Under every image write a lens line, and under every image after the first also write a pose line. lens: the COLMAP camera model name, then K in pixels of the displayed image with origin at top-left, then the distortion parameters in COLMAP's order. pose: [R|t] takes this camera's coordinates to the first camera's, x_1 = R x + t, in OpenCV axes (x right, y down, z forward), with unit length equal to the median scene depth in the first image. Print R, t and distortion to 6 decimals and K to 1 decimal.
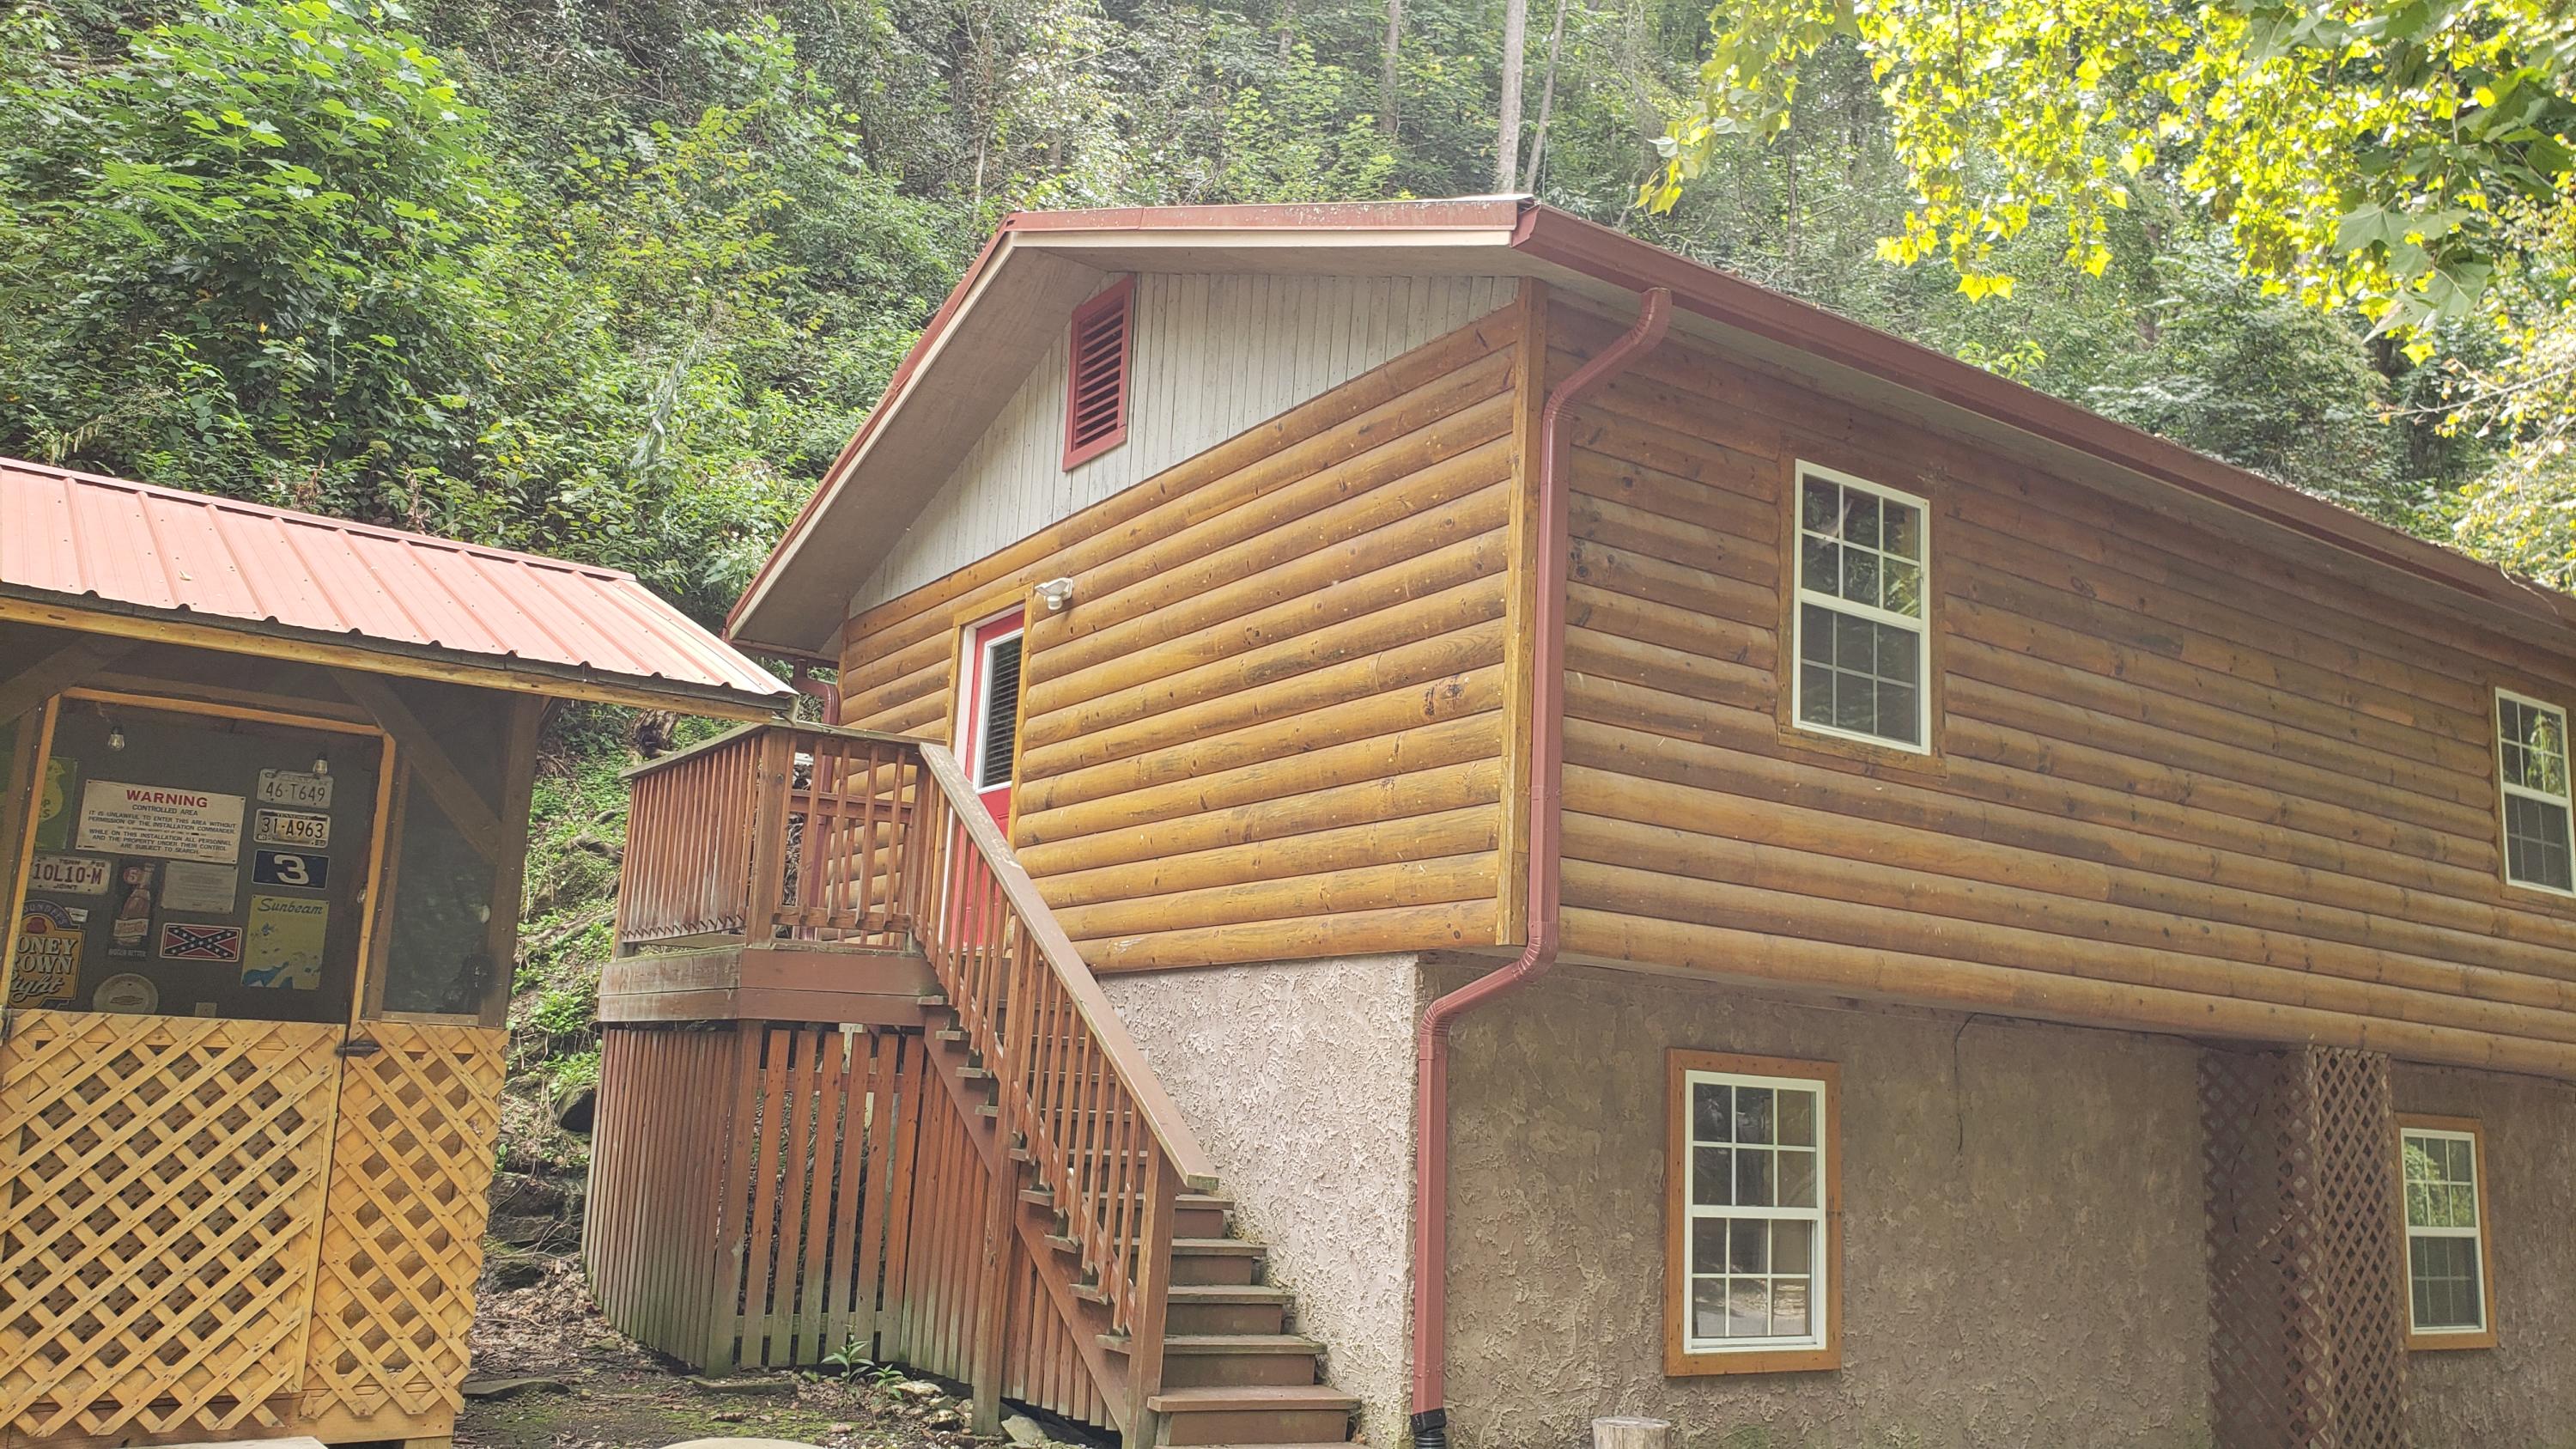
lens RADIAL K [[2036.4, 0, 1291.9], [0, 2036.4, 727.2], [0, 0, 1]] dist [-0.001775, -0.000245]
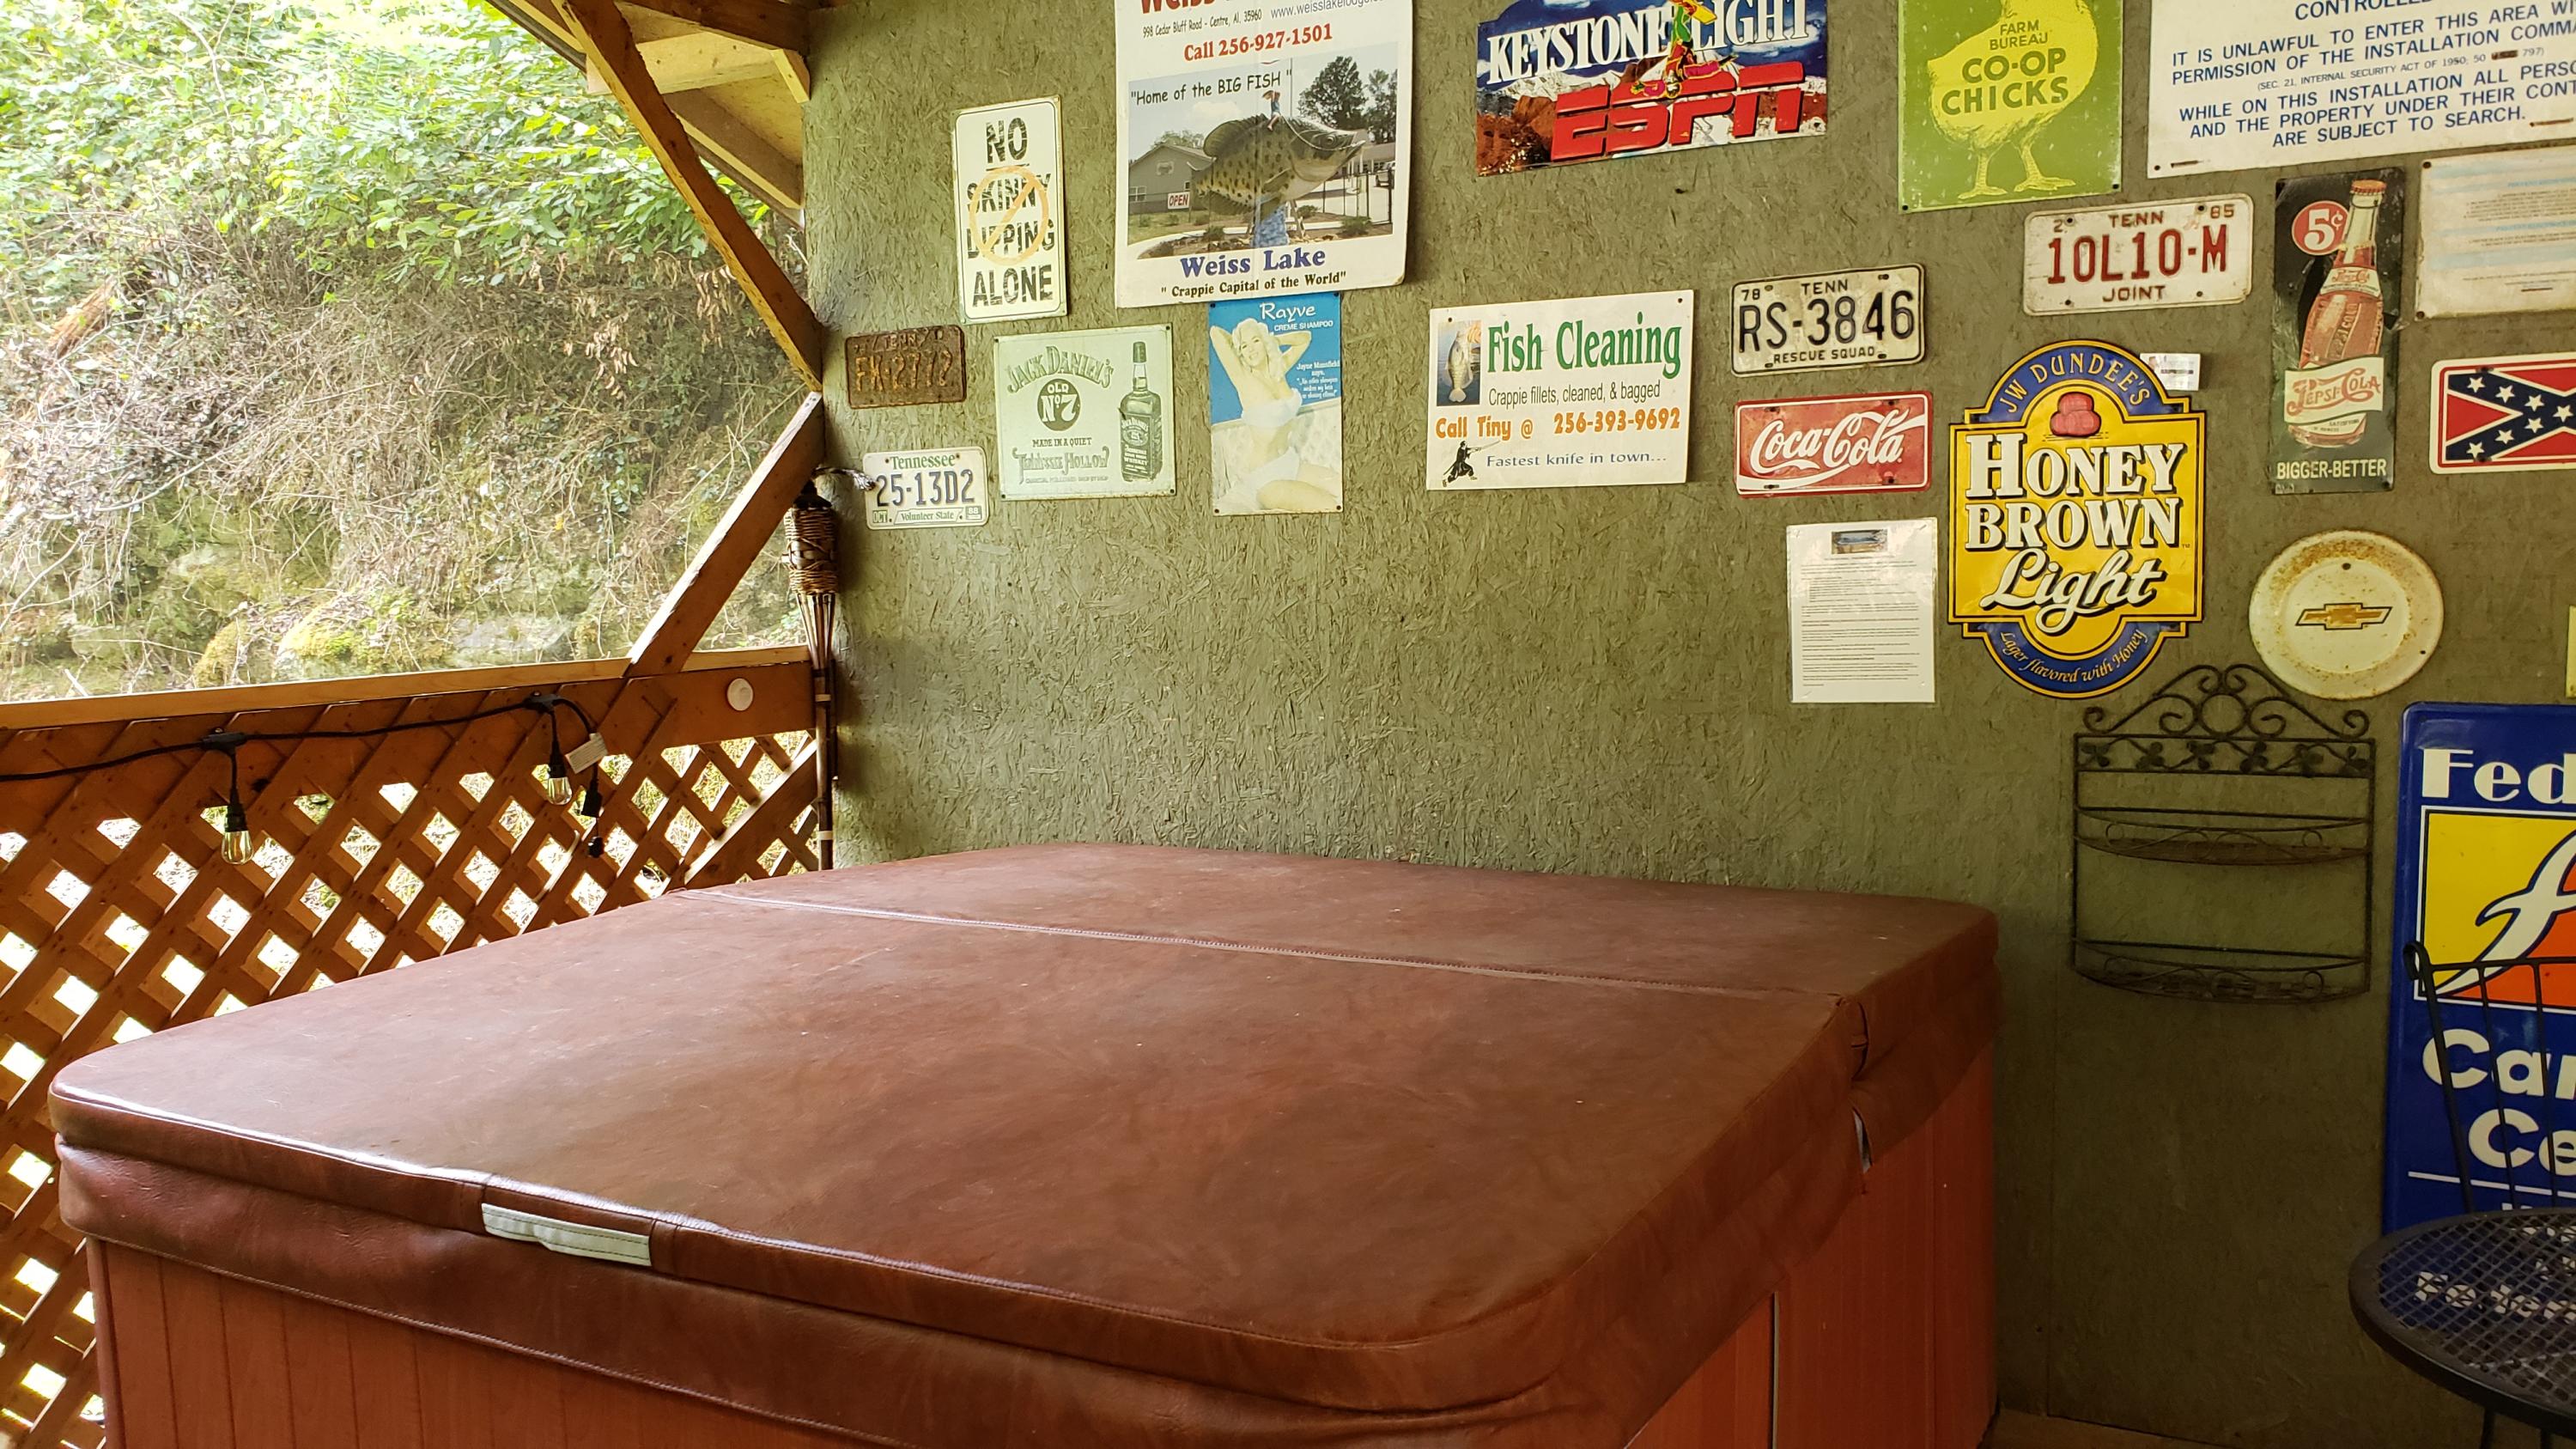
lens RADIAL K [[2036.4, 0, 1290.7], [0, 2036.4, 723.4], [0, 0, 1]] dist [-0.001775, -0.000245]
pose [[0.458062, 0.033968, -0.888271, -0.357544], [0.210720, 0.966638, 0.145628, 0.067662], [0.863583, -0.253883, 0.435622, 0.702582]]
